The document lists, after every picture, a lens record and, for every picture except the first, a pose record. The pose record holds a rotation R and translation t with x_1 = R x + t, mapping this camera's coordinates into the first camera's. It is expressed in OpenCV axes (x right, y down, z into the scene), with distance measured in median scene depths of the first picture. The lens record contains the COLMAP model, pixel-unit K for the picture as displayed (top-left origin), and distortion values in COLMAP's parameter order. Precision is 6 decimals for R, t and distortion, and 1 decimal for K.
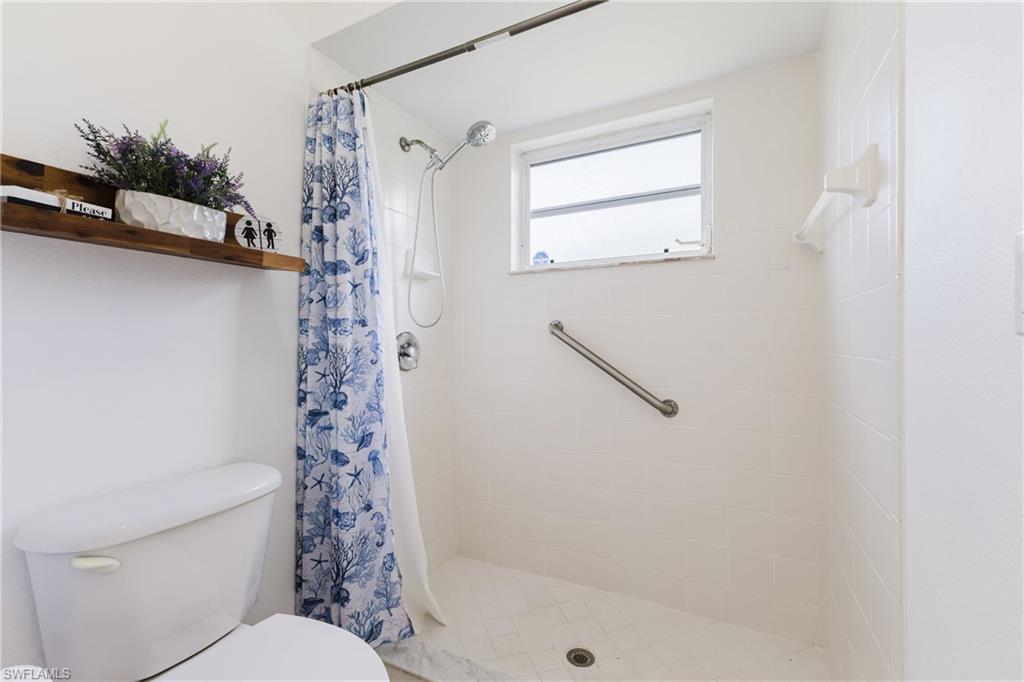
lens RADIAL K [[441.2, 0, 514.3], [0, 441.2, 339.7], [0, 0, 1]] dist [0.007696, -0.002960]
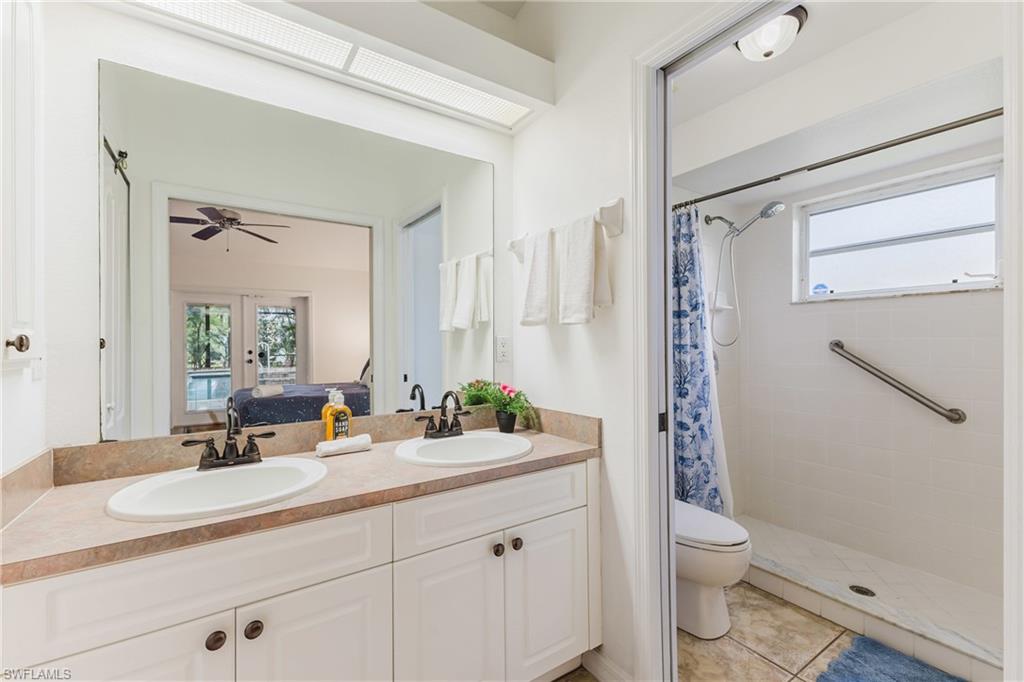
lens RADIAL K [[441.2, 0, 507.6], [0, 441.2, 342.5], [0, 0, 1]] dist [0.007696, -0.002960]
pose [[0.870351, 0.000849, -0.492430, -0.139789], [0.001050, 0.999993, 0.003579, -0.059720], [0.492430, -0.003632, 0.870345, -0.785356]]
